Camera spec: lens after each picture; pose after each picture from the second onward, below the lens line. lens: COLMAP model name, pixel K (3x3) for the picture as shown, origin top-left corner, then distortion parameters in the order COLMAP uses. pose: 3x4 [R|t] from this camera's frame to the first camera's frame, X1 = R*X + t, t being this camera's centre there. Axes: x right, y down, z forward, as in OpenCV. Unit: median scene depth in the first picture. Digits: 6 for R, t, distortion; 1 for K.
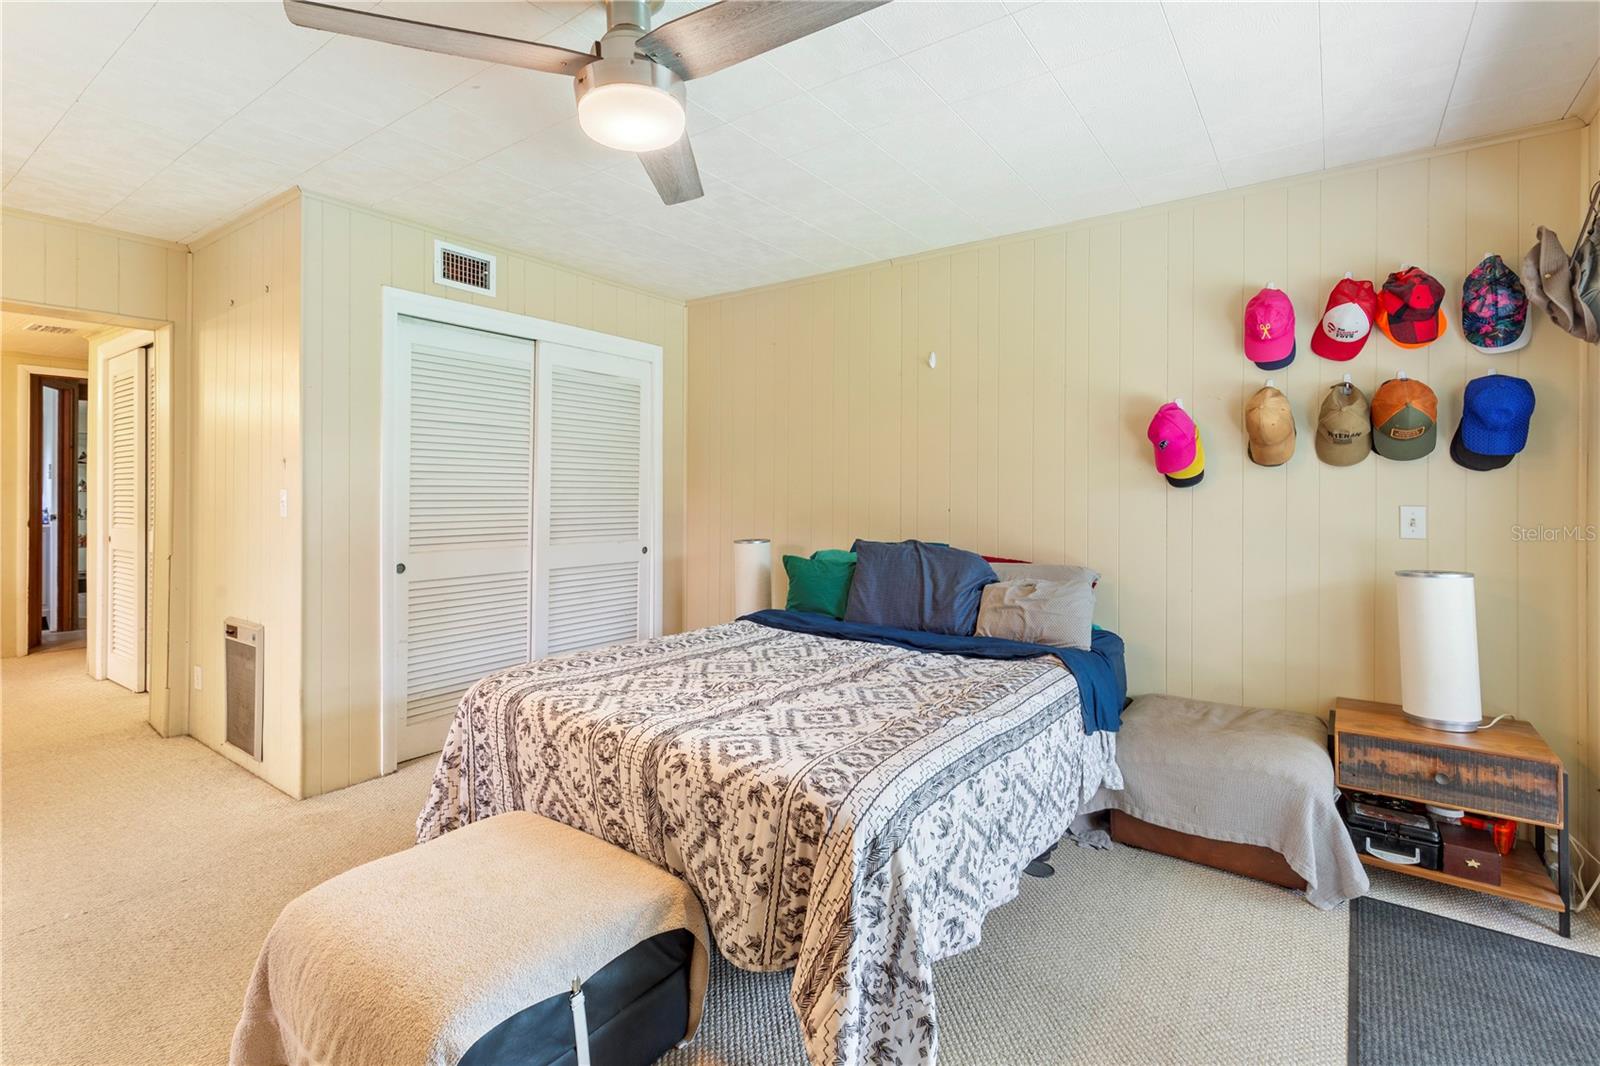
lens RADIAL K [[733.6, 0, 797.8], [0, 733.6, 489.5], [0, 0, 1]] dist [0.000248, 0.000077]
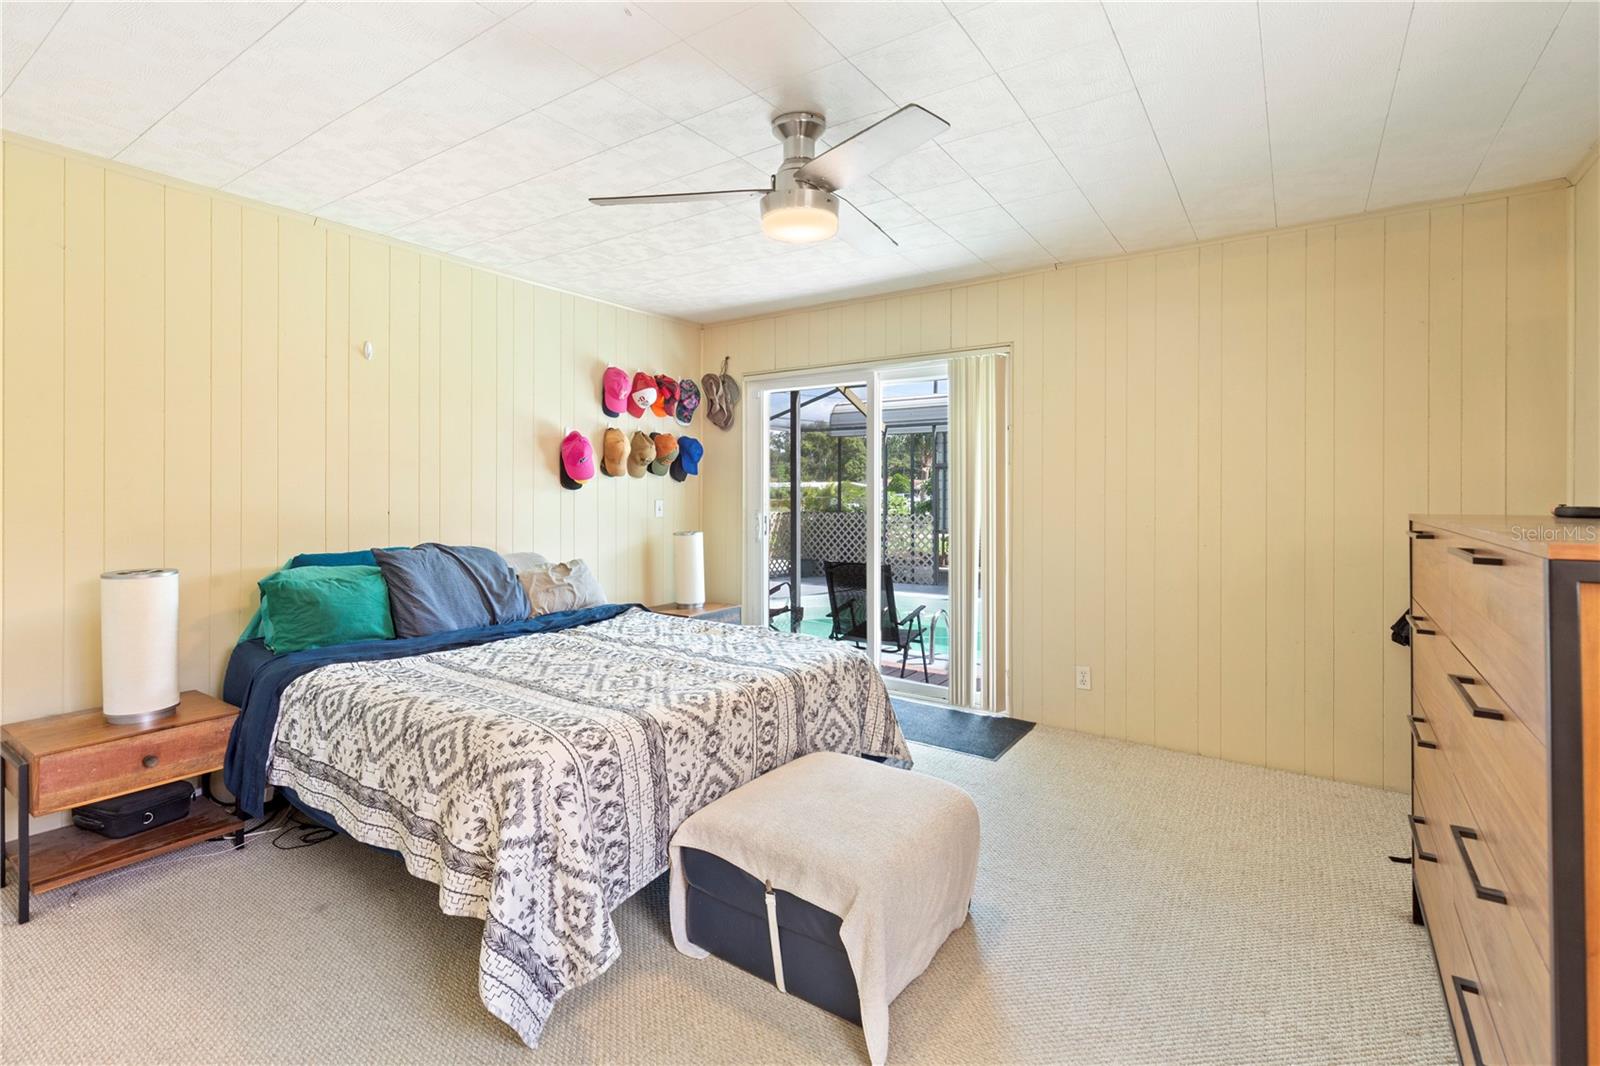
lens RADIAL K [[733.6, 0, 797.8], [0, 733.6, 489.5], [0, 0, 1]] dist [0.000248, 0.000077]
pose [[-0.008041, -0.001073, 0.999967, -0.922609], [-0.002704, 0.999996, 0.001051, -0.006495], [-0.999964, -0.002696, -0.008044, 0.578115]]
